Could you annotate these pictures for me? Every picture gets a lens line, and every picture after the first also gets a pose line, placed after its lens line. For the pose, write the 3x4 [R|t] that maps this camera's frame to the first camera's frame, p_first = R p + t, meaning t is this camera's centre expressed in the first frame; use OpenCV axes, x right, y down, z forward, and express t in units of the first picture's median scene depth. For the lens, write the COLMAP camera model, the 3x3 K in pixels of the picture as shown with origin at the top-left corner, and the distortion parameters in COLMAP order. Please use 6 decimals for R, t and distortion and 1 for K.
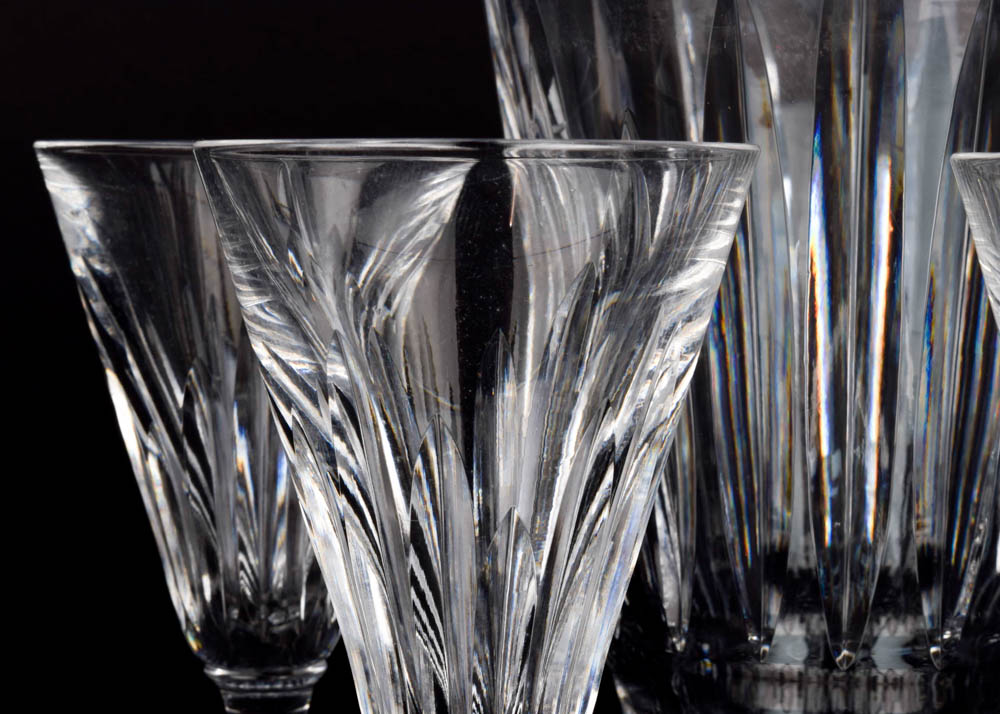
lens RADIAL K [[2606.4, 0, 500.2], [0, 2606.4, 334.0], [0, 0, 1]] dist [-0.086309, 0.736020]
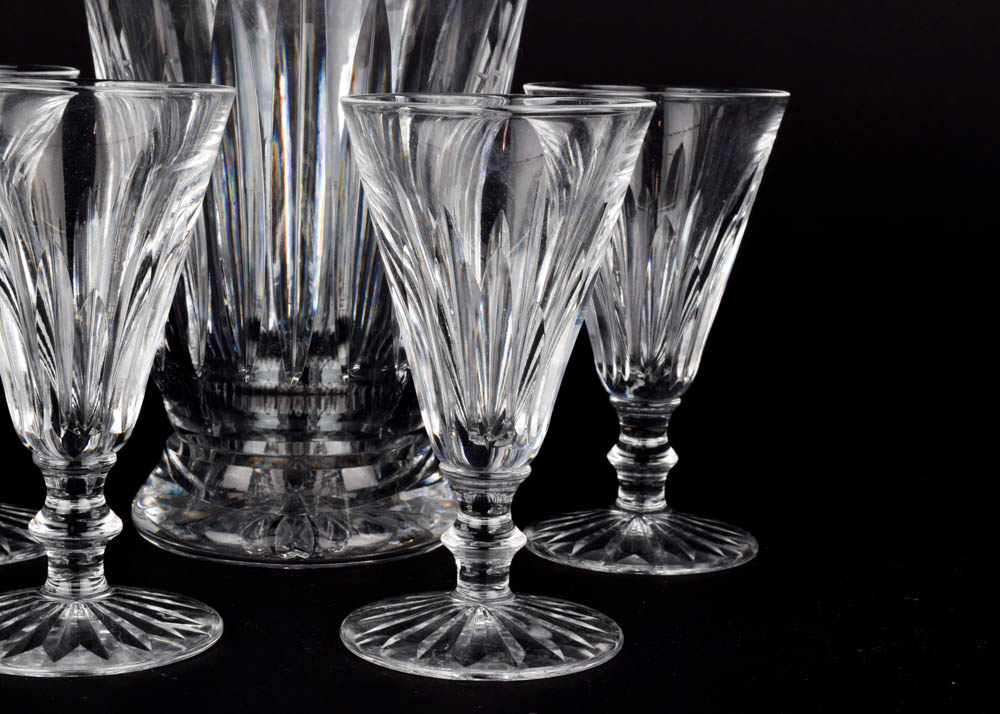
lens RADIAL K [[2041.8, 0, 500.0], [0, 2041.8, 357.0], [0, 0, 1]] dist [-0.070208, -0.291572]
pose [[0.980909, 0.000530, 0.194468, 0.005549], [-0.017596, 0.996137, 0.086037, -0.010798], [-0.193671, -0.087816, 0.977128, -0.392907]]
